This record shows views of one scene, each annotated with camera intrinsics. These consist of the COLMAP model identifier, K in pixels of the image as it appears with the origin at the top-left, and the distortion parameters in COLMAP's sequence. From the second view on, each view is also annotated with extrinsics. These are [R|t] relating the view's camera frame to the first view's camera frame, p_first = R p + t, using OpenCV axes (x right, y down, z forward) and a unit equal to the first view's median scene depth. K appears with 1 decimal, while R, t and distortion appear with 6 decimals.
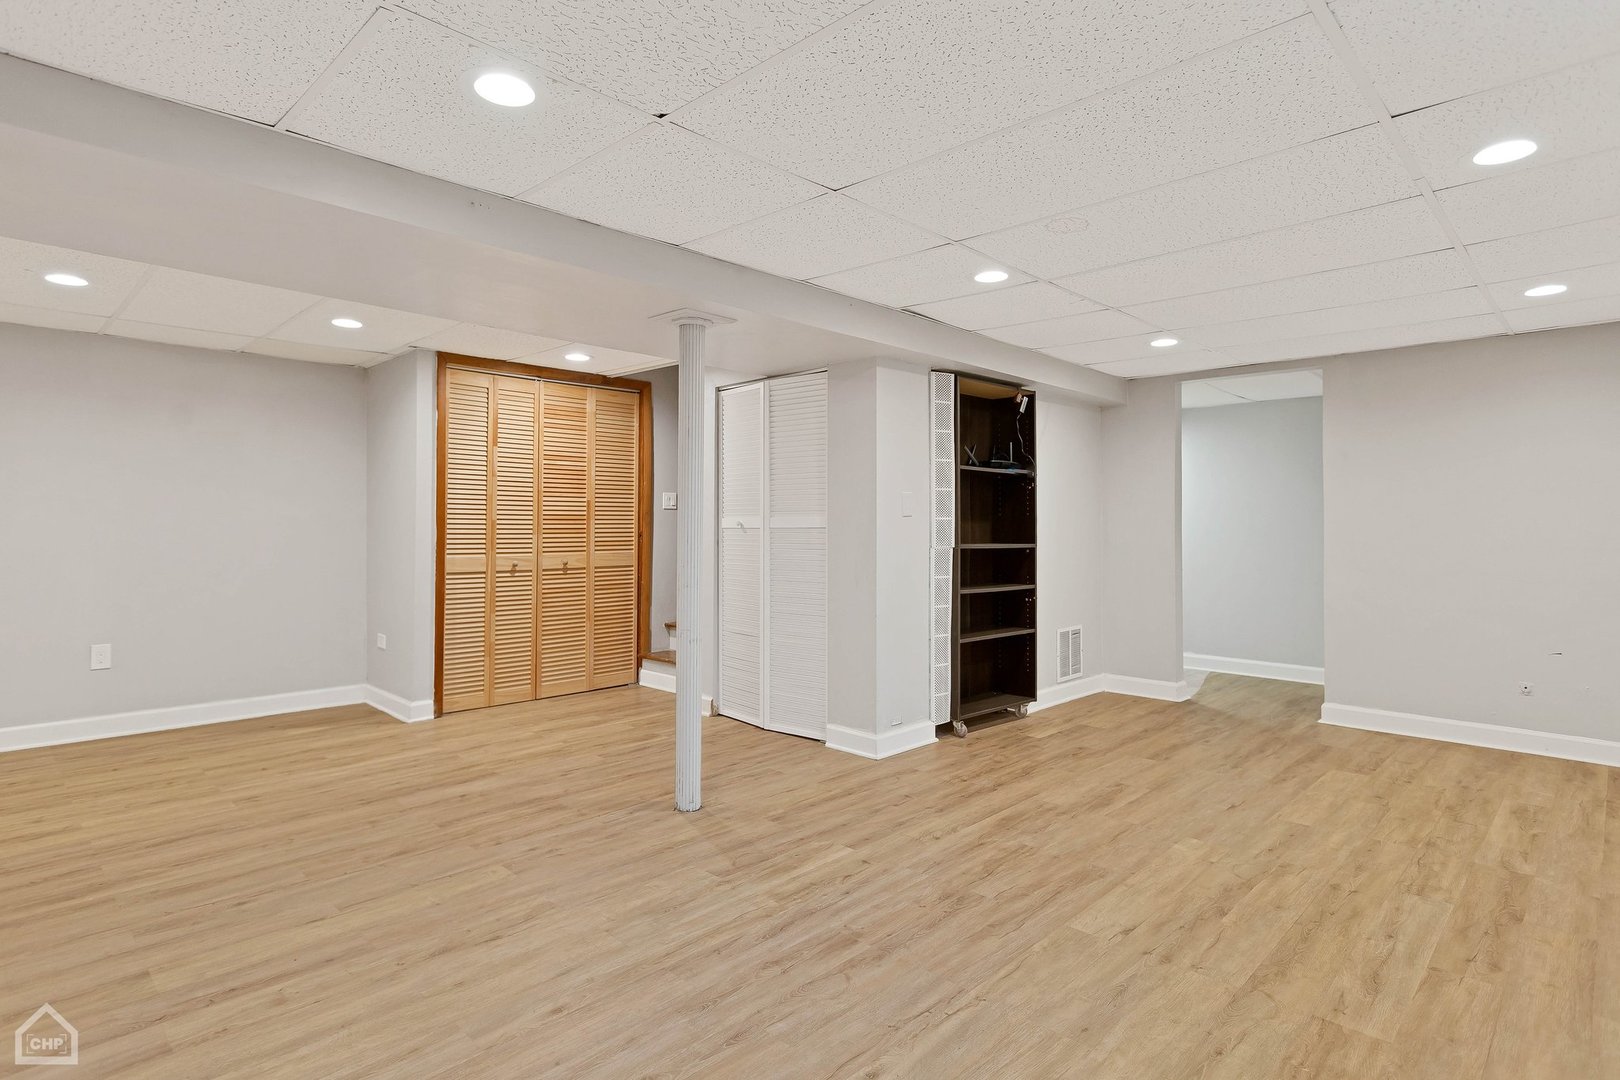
lens RADIAL K [[833.4, 0, 810.1], [0, 833.4, 520.0], [0, 0, 1]] dist [-0.000838, -0.000266]
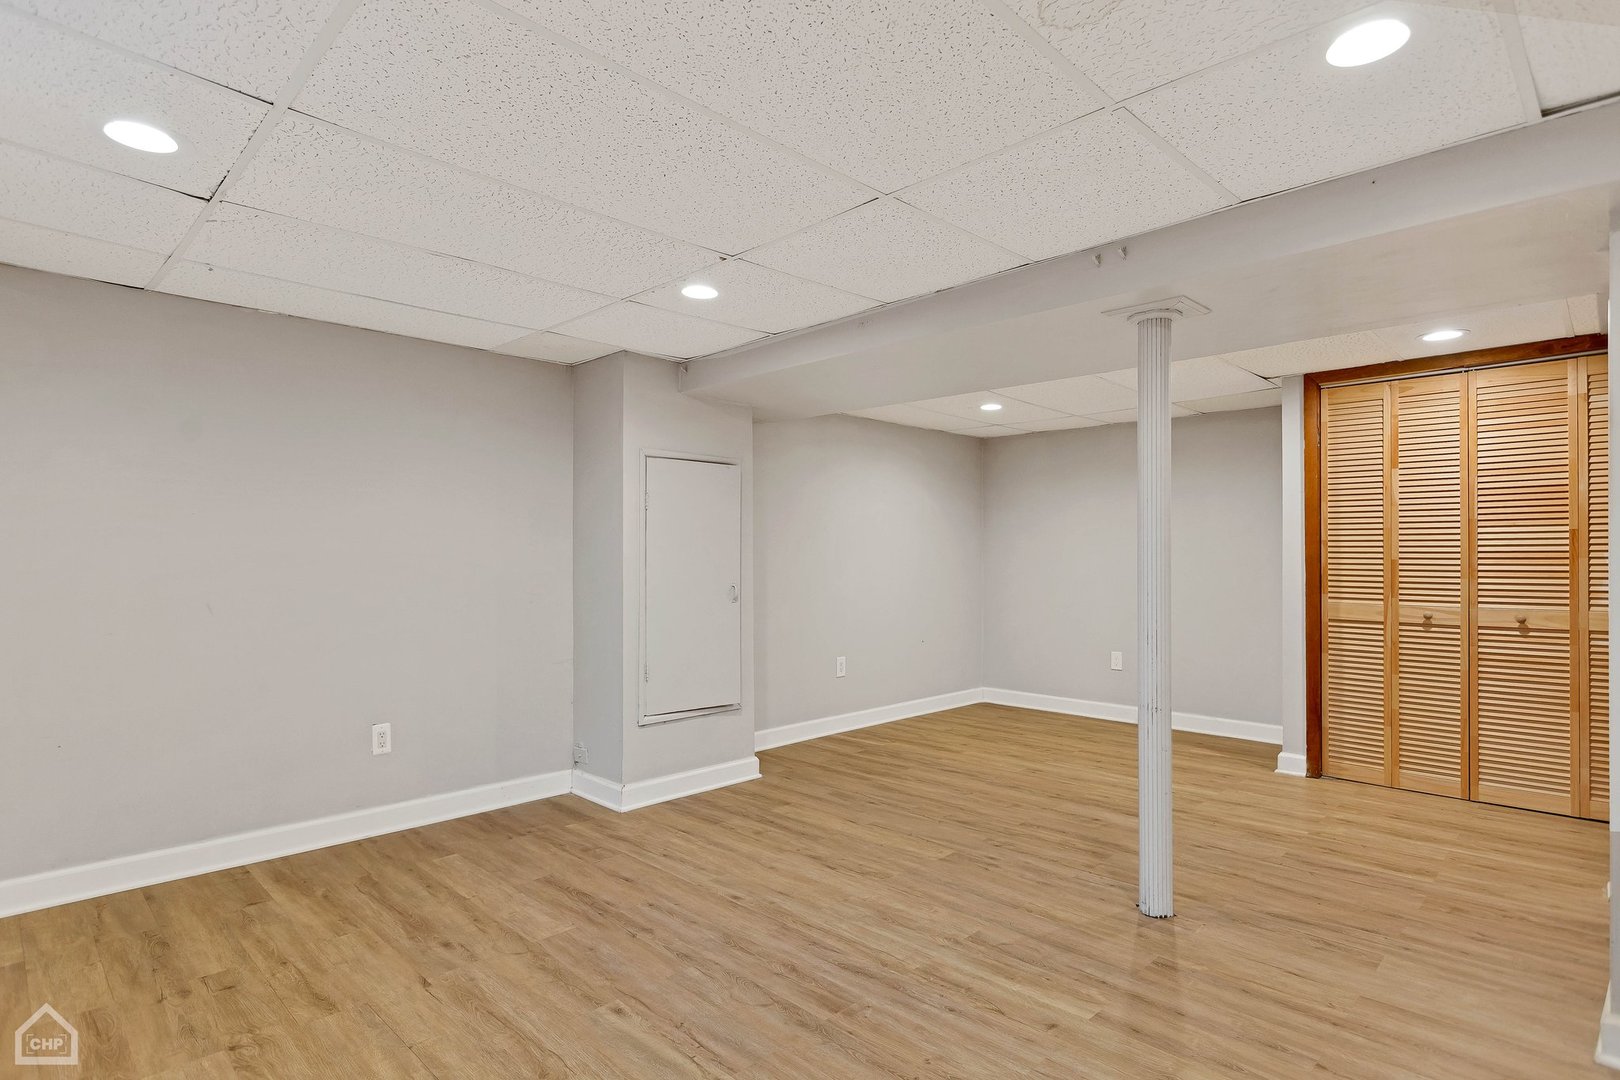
lens RADIAL K [[839.6, 0, 813.1], [0, 839.6, 558.2], [0, 0, 1]] dist [0.000702, -0.000305]
pose [[-0.010141, -0.004140, -0.999940, 0.762698], [0.003027, 0.999987, -0.004171, 0.001228], [0.999944, -0.003070, -0.010128, 0.753783]]
